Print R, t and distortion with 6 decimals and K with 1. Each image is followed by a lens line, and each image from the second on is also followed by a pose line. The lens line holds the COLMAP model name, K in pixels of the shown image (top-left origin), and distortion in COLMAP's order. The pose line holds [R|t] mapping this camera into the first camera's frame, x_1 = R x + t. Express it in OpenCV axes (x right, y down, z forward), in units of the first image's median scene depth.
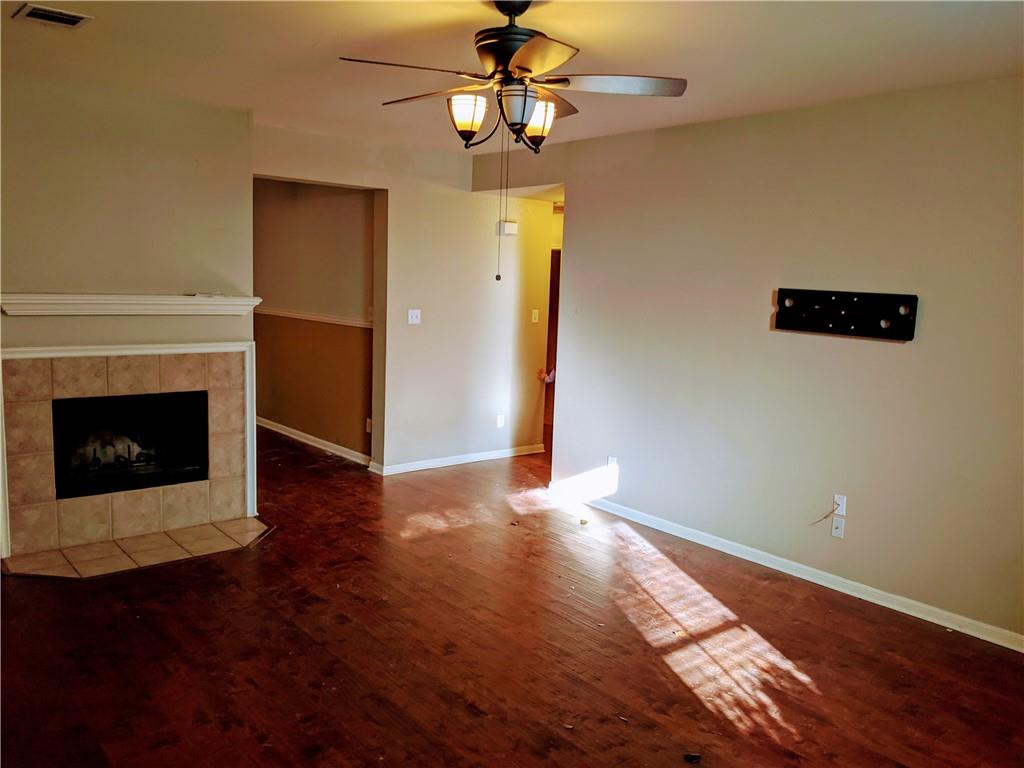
lens RADIAL K [[819.9, 0, 515.9], [0, 819.9, 390.8], [0, 0, 1]] dist [0.024738, -0.026187]
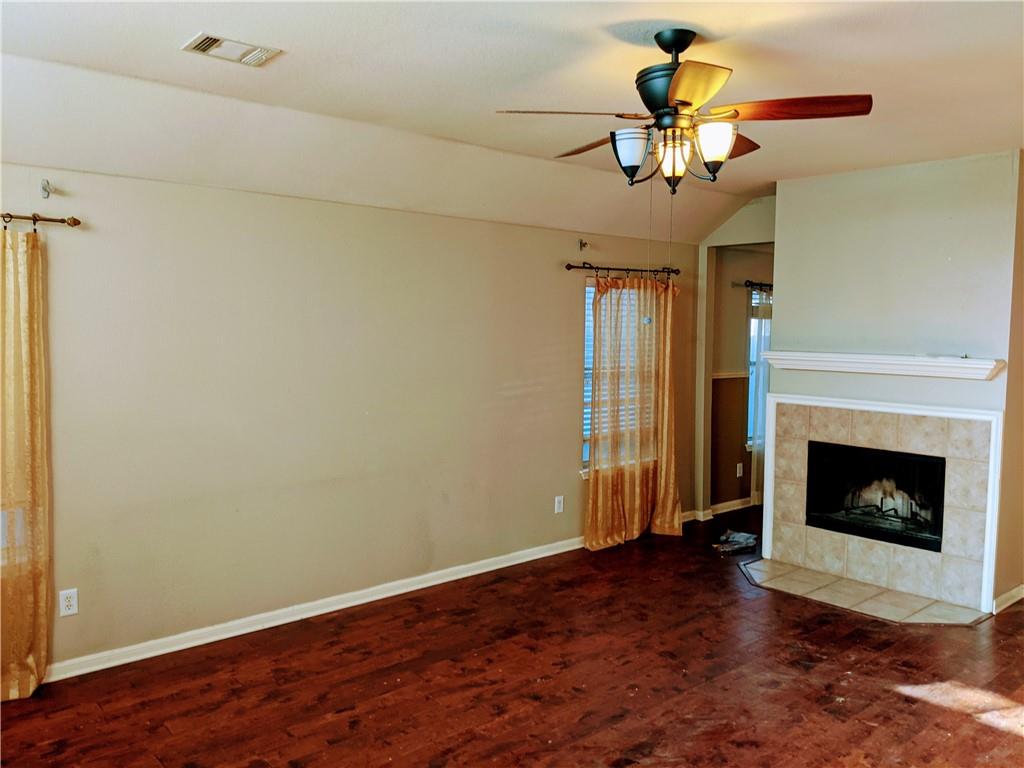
lens RADIAL K [[819.9, 0, 515.2], [0, 819.9, 378.9], [0, 0, 1]] dist [0.024738, -0.026187]
pose [[0.029693, 0.033844, -0.998986, 0.586851], [-0.147795, 0.988590, 0.029099, -0.047099], [0.988572, 0.146781, 0.034356, 0.499794]]
